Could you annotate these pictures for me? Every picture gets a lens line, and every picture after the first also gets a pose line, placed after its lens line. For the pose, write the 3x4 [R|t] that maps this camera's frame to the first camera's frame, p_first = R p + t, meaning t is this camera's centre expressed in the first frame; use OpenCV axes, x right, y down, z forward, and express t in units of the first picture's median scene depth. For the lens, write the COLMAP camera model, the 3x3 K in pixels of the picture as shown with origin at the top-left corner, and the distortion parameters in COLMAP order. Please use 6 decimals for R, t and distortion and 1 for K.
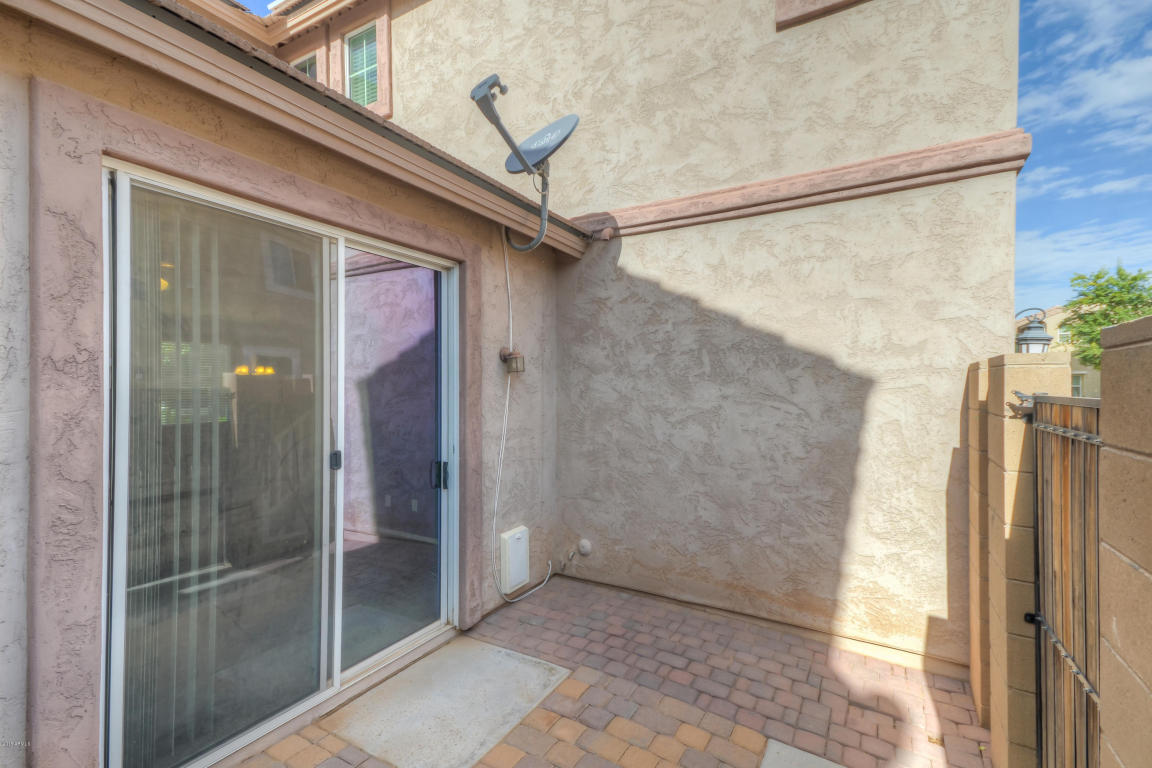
lens RADIAL K [[523.0, 0, 575.7], [0, 523.0, 384.1], [0, 0, 1]] dist [0.038211, -0.006908]
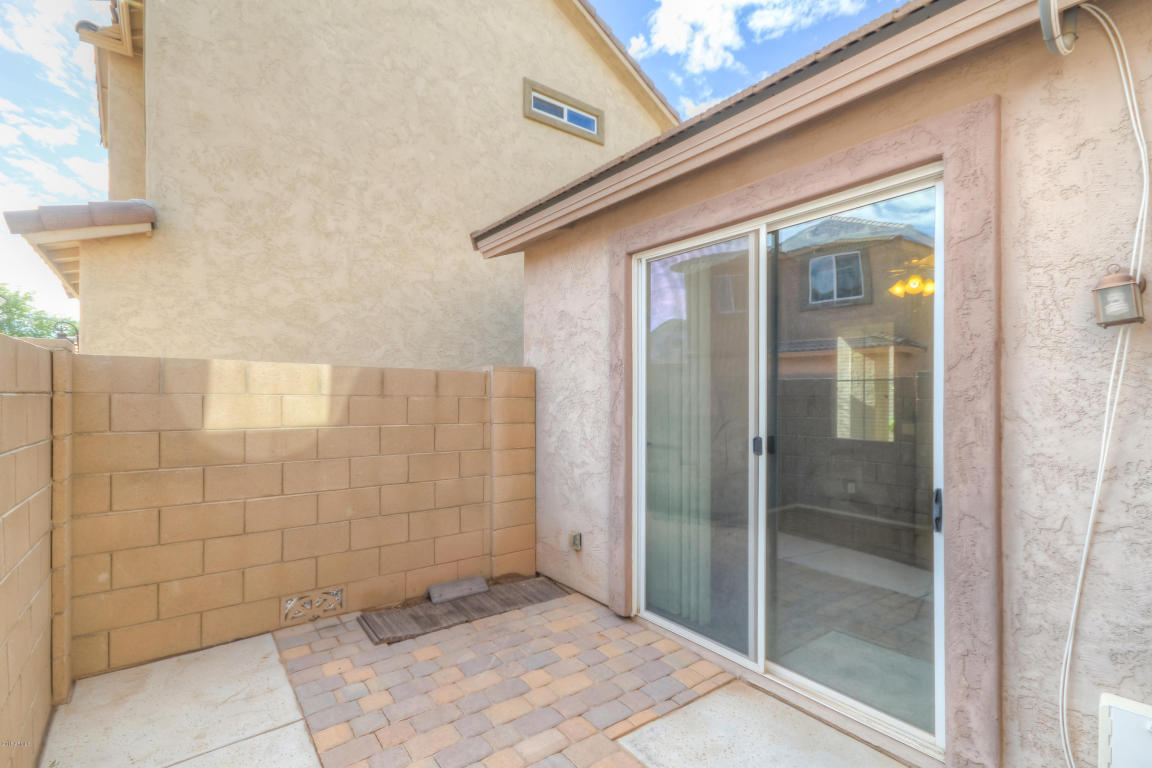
lens RADIAL K [[523.0, 0, 576.6], [0, 523.0, 395.3], [0, 0, 1]] dist [0.038211, -0.006908]
pose [[-0.377434, -0.001276, -0.926036, 0.616916], [0.004515, 0.999985, -0.003218, 0.046837], [0.926026, -0.005395, -0.377422, 1.043234]]
